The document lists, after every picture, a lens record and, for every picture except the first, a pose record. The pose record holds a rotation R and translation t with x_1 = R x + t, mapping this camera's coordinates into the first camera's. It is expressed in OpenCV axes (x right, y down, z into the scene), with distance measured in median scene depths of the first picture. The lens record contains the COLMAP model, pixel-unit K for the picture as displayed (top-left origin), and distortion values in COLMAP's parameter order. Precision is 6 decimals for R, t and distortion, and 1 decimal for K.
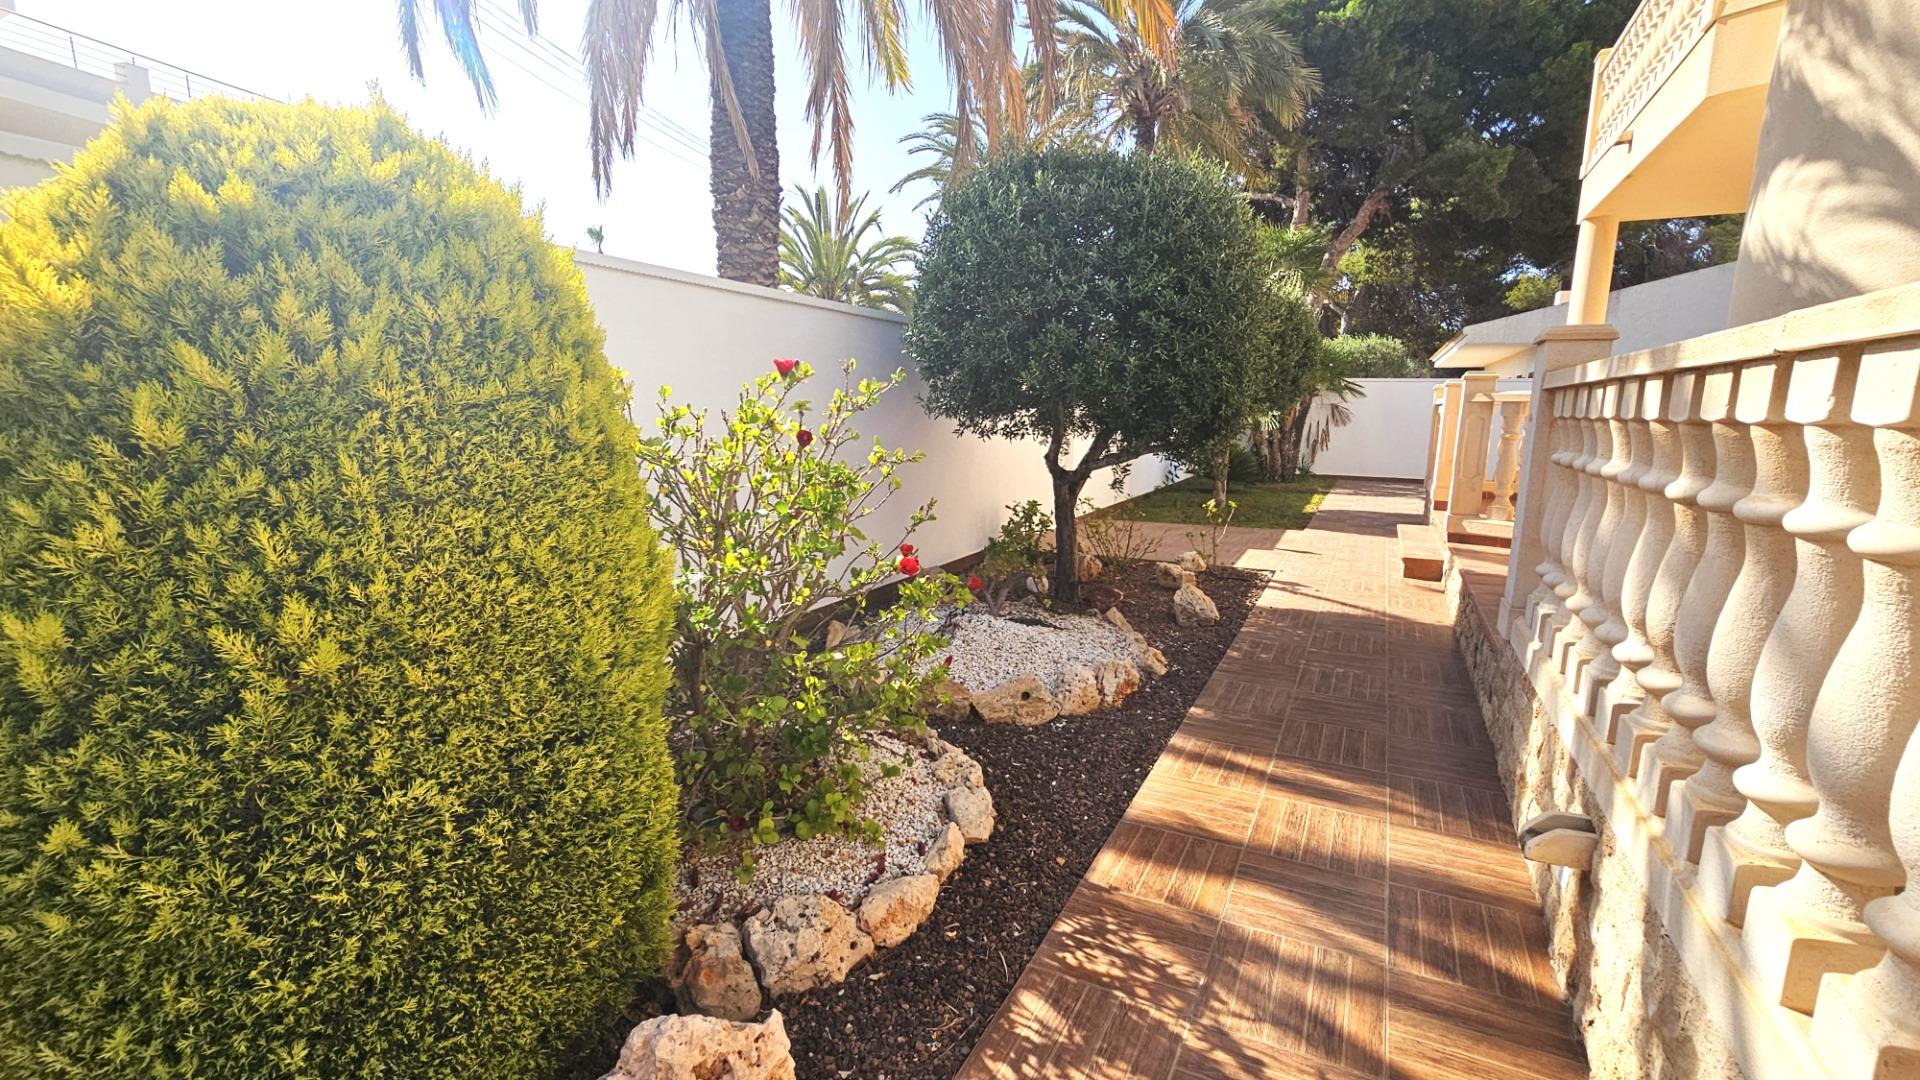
lens RADIAL K [[819.9, 0, 966.0], [0, 819.9, 545.1], [0, 0, 1]] dist [-0.004918, 0.002537]
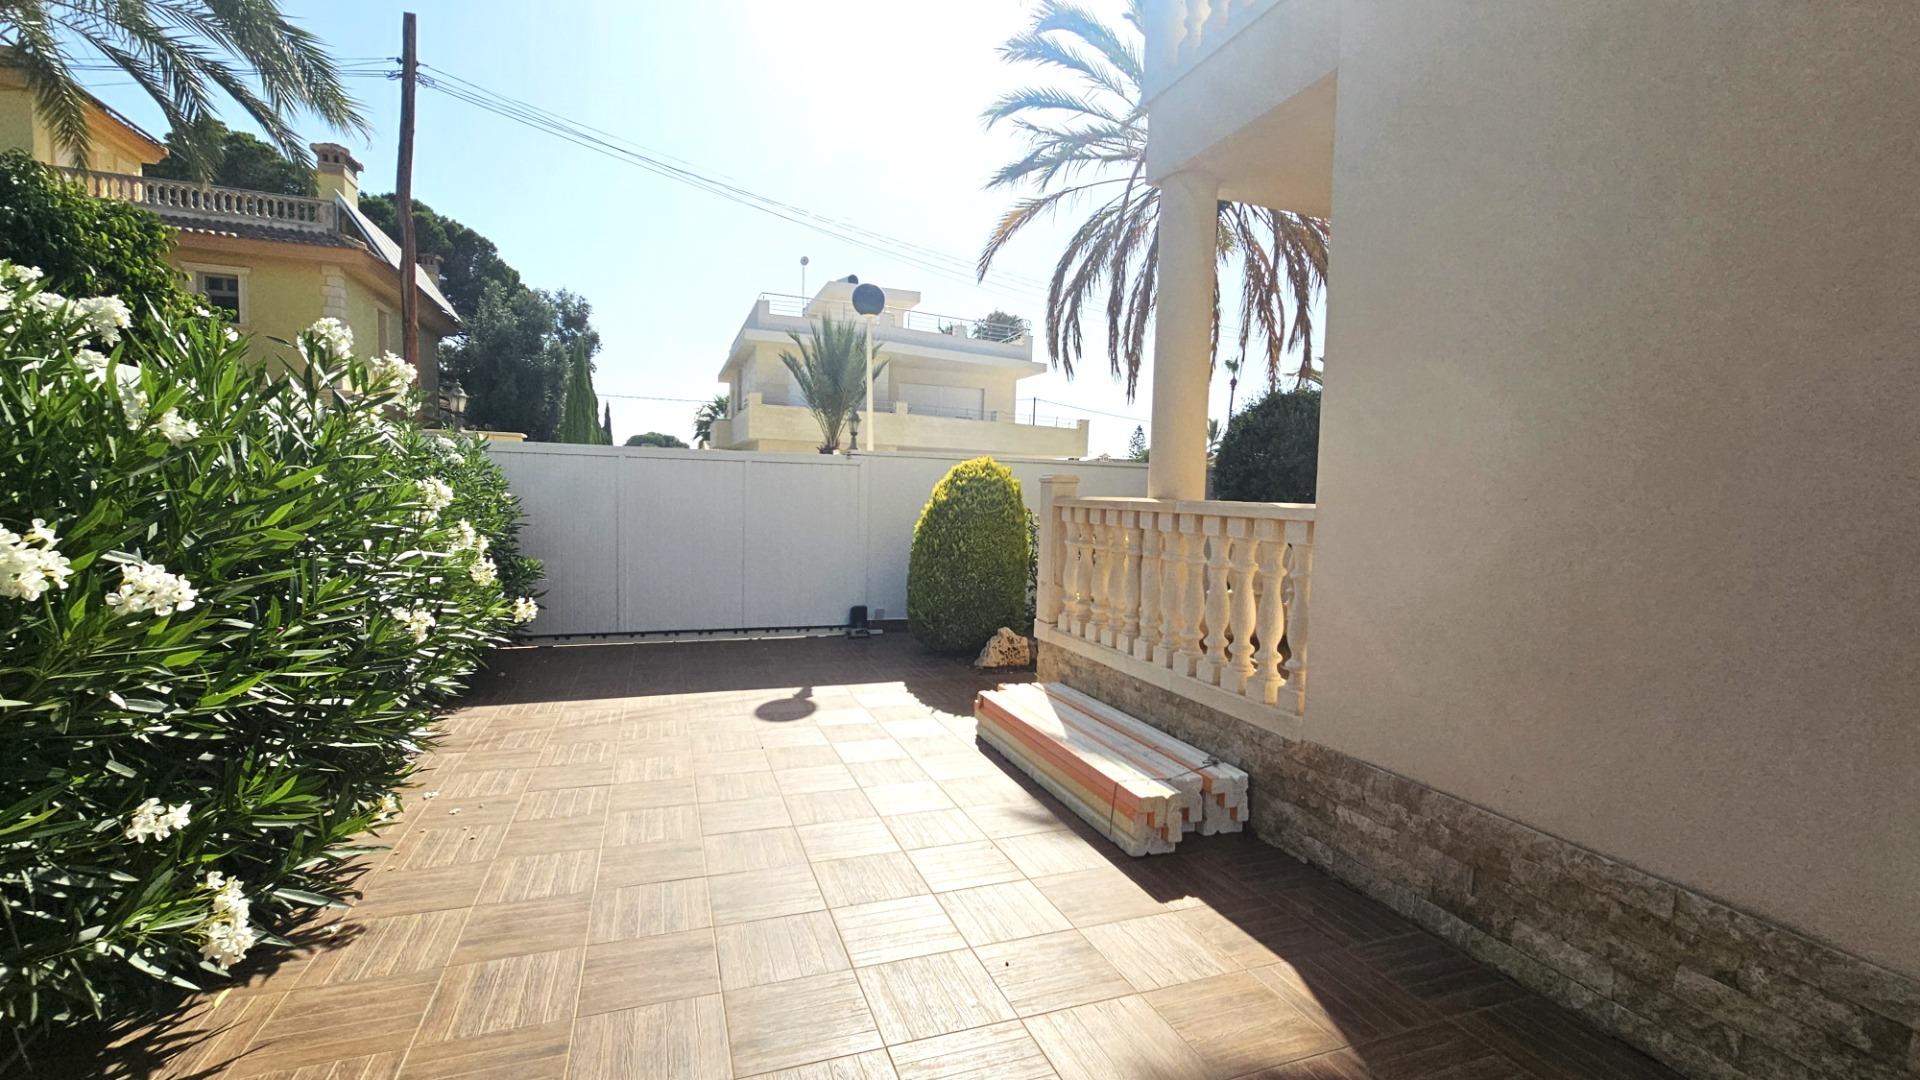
lens RADIAL K [[819.9, 0, 967.7], [0, 819.9, 555.7], [0, 0, 1]] dist [-0.004918, 0.002537]
pose [[0.732044, 0.057533, -0.678824, 1.200976], [-0.129255, 0.990058, -0.055478, 0.173301], [0.668884, 0.128354, 0.732202, -1.231961]]
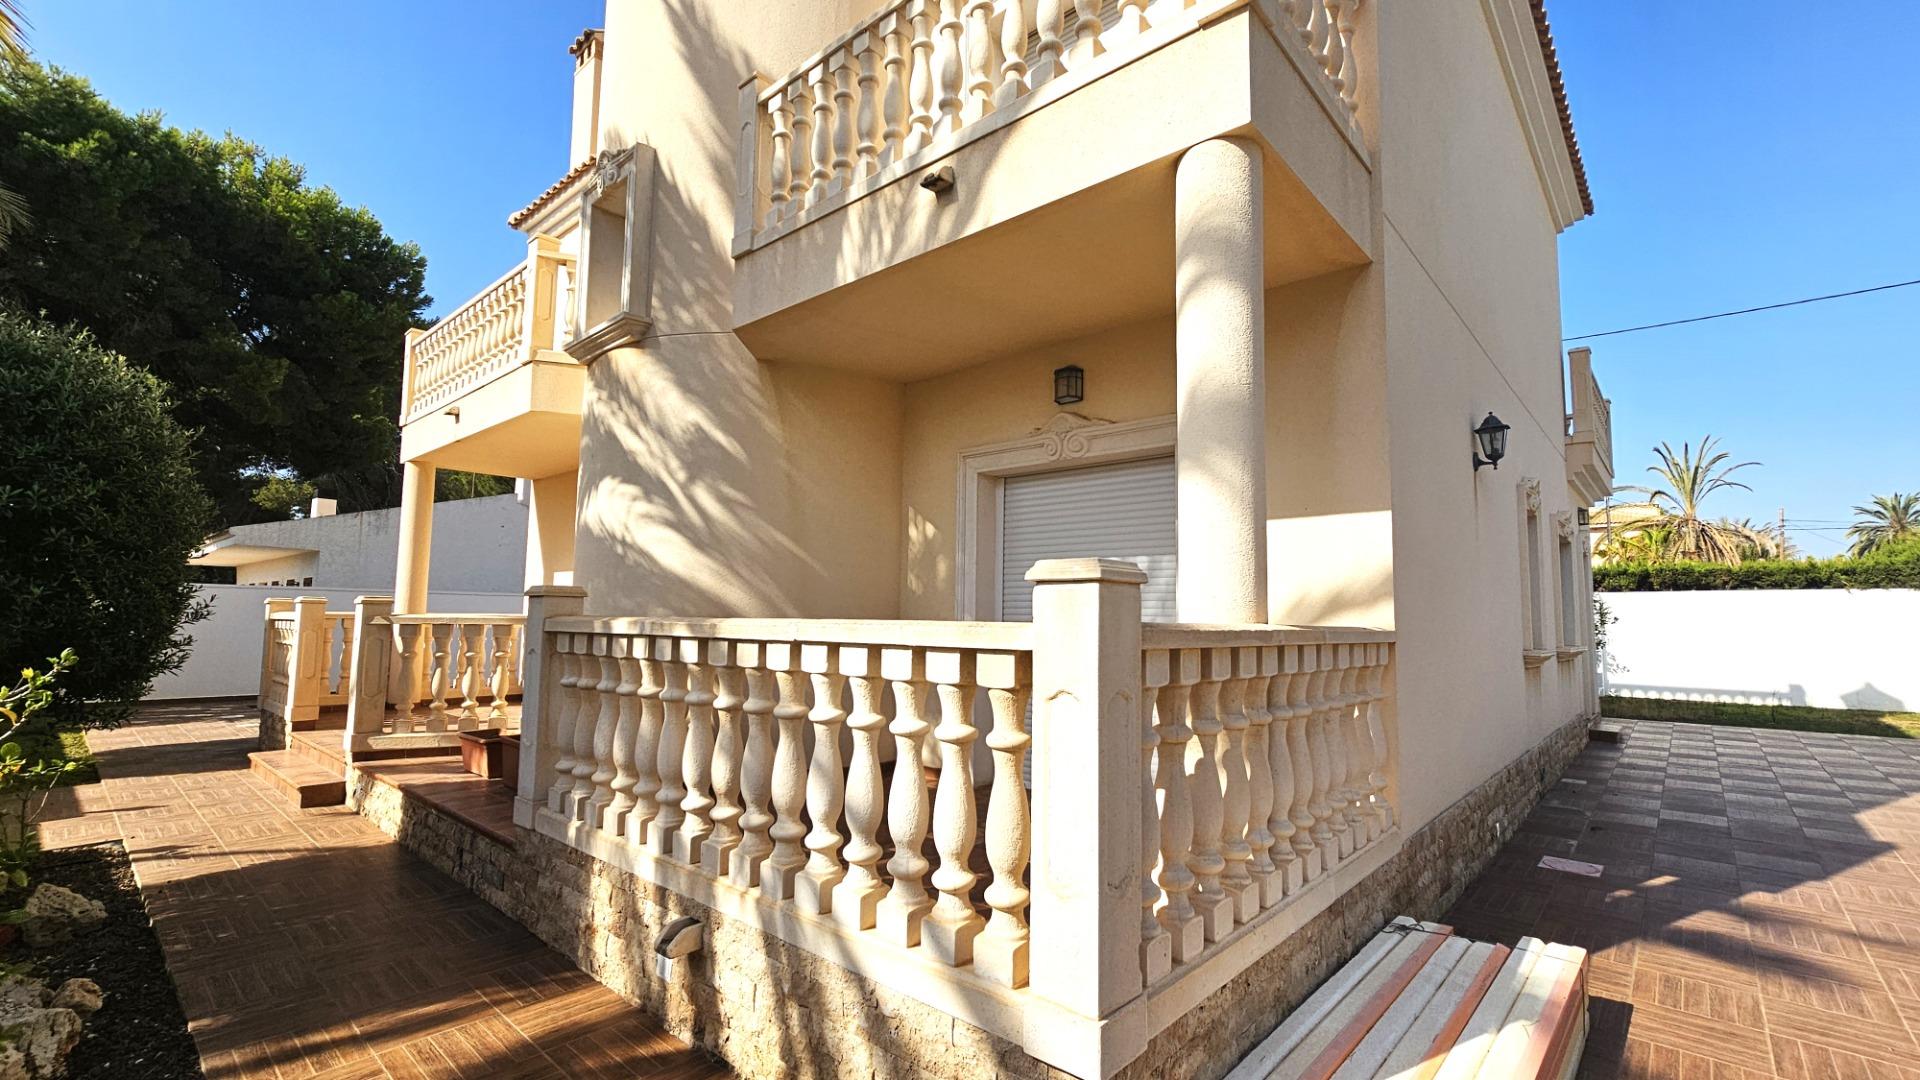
lens RADIAL K [[819.9, 0, 953.9], [0, 819.9, 547.1], [0, 0, 1]] dist [-0.004918, 0.002537]
pose [[0.260061, 0.071720, 0.962925, -0.396989], [0.155793, 0.981055, -0.115146, -0.060586], [-0.952941, 0.179962, 0.243961, 0.002653]]
